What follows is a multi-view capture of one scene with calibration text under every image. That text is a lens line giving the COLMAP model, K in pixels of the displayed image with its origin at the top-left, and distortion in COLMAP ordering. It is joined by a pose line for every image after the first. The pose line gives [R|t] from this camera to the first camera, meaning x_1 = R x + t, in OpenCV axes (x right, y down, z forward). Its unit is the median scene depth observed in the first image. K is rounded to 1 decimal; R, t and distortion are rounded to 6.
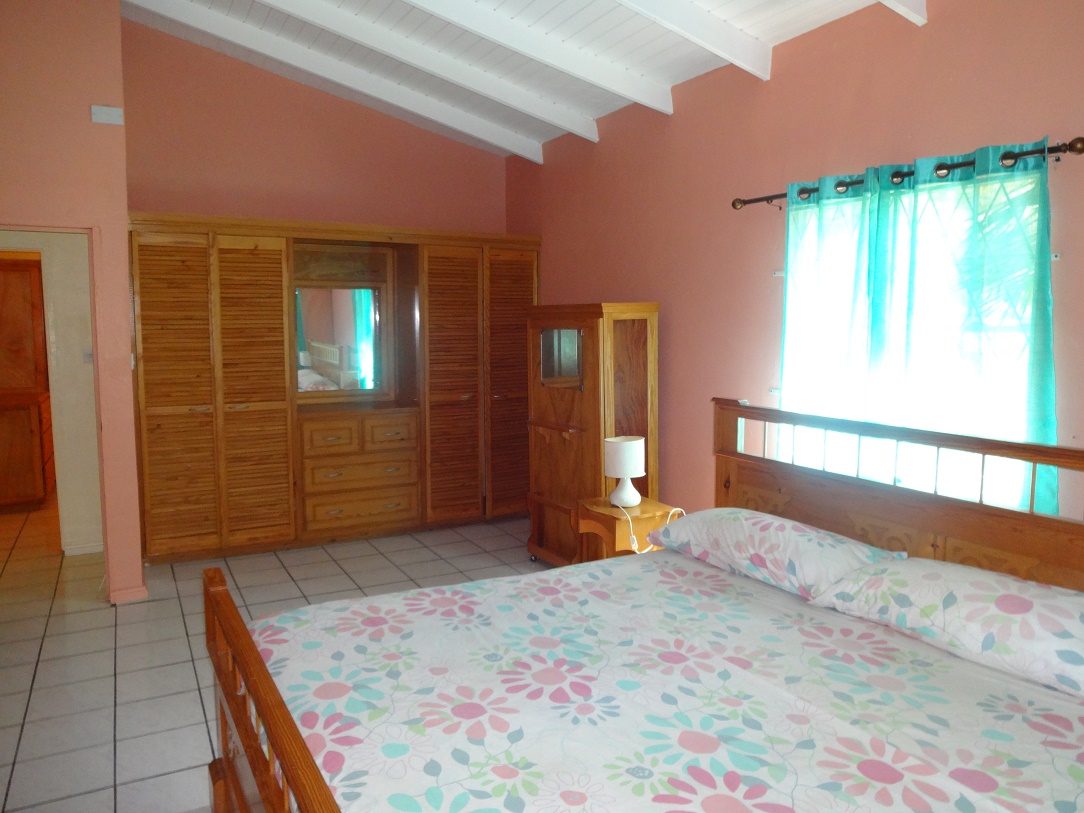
lens RADIAL K [[797.3, 0, 541.2], [0, 797.3, 407.1], [0, 0, 1]] dist [-0.005124, 0.001002]
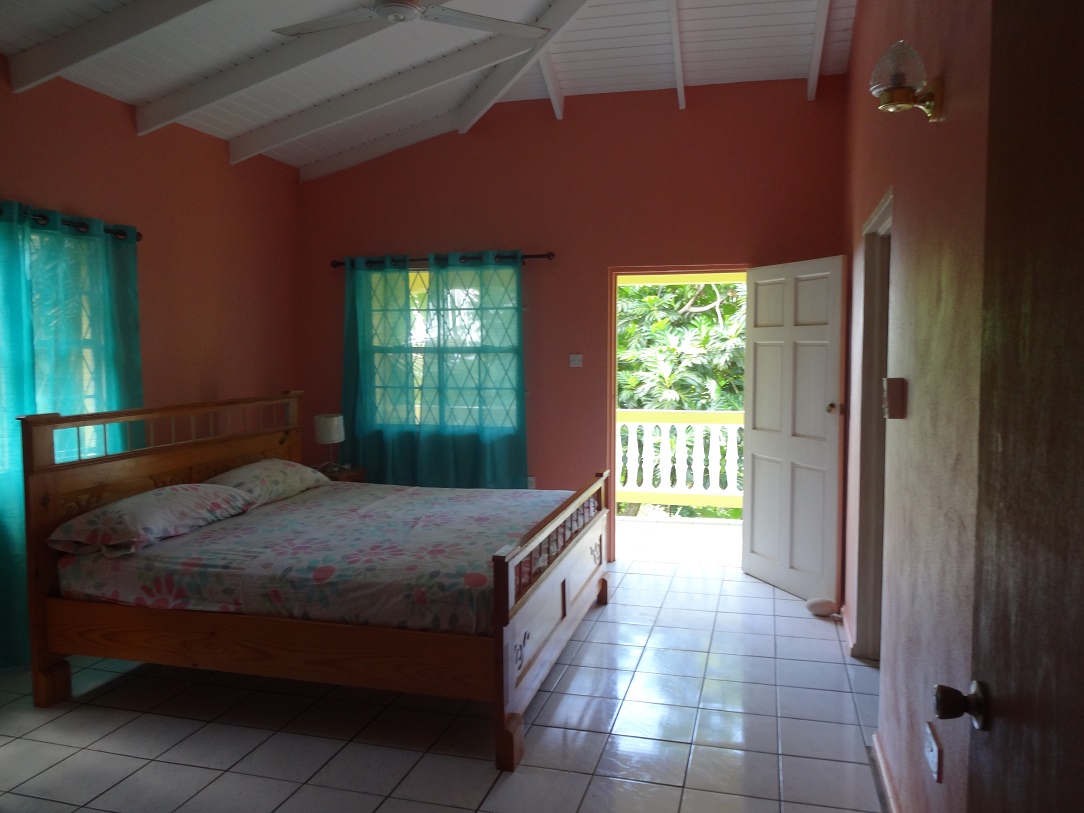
lens RADIAL K [[797.3, 0, 543.3], [0, 797.3, 405.4], [0, 0, 1]] dist [-0.005124, 0.001002]
pose [[-0.726733, -0.050730, 0.685044, -1.100424], [0.071768, 0.986204, 0.149168, -0.152894], [-0.683161, 0.157570, -0.713066, 1.561798]]
